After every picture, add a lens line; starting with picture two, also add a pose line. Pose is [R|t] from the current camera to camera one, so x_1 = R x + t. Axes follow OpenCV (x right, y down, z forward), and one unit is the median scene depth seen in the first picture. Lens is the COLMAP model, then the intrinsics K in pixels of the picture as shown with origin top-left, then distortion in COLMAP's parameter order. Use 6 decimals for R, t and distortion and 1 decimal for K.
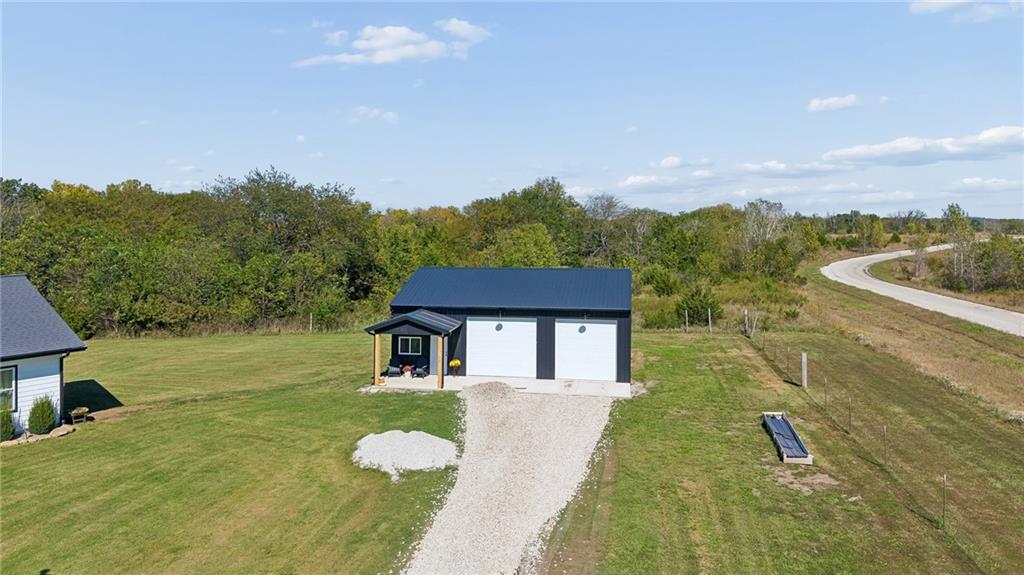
lens RADIAL K [[683.5, 0, 511.3], [0, 683.5, 279.2], [0, 0, 1]] dist [-0.008407, -0.001494]
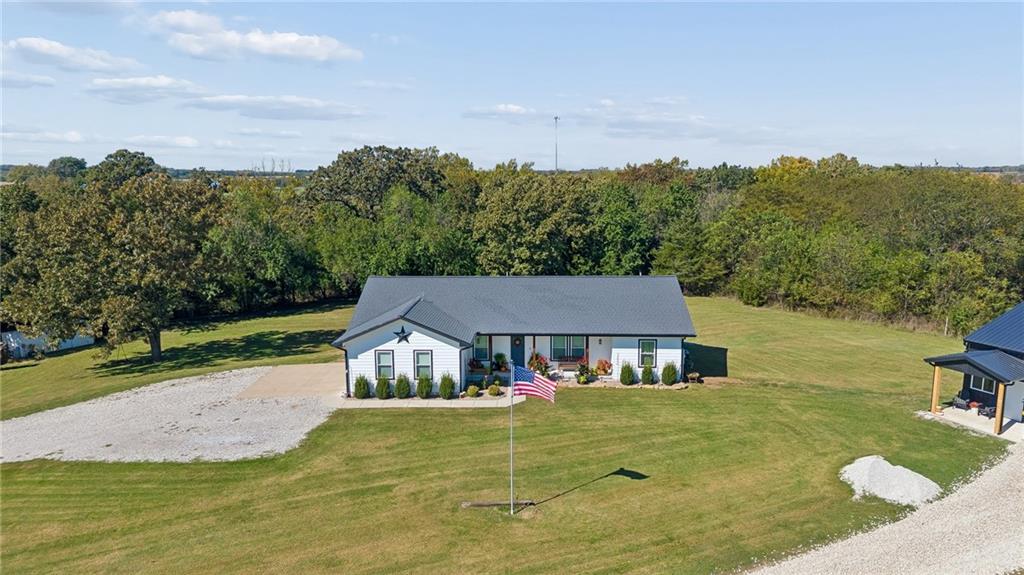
lens RADIAL K [[683.5, 0, 512.1], [0, 683.5, 290.0], [0, 0, 1]] dist [-0.008407, -0.001494]
pose [[0.549231, 0.135067, -0.824683, 0.280294], [-0.062096, 0.990720, 0.120905, -0.116467], [0.833360, -0.015196, 0.552521, -0.115854]]
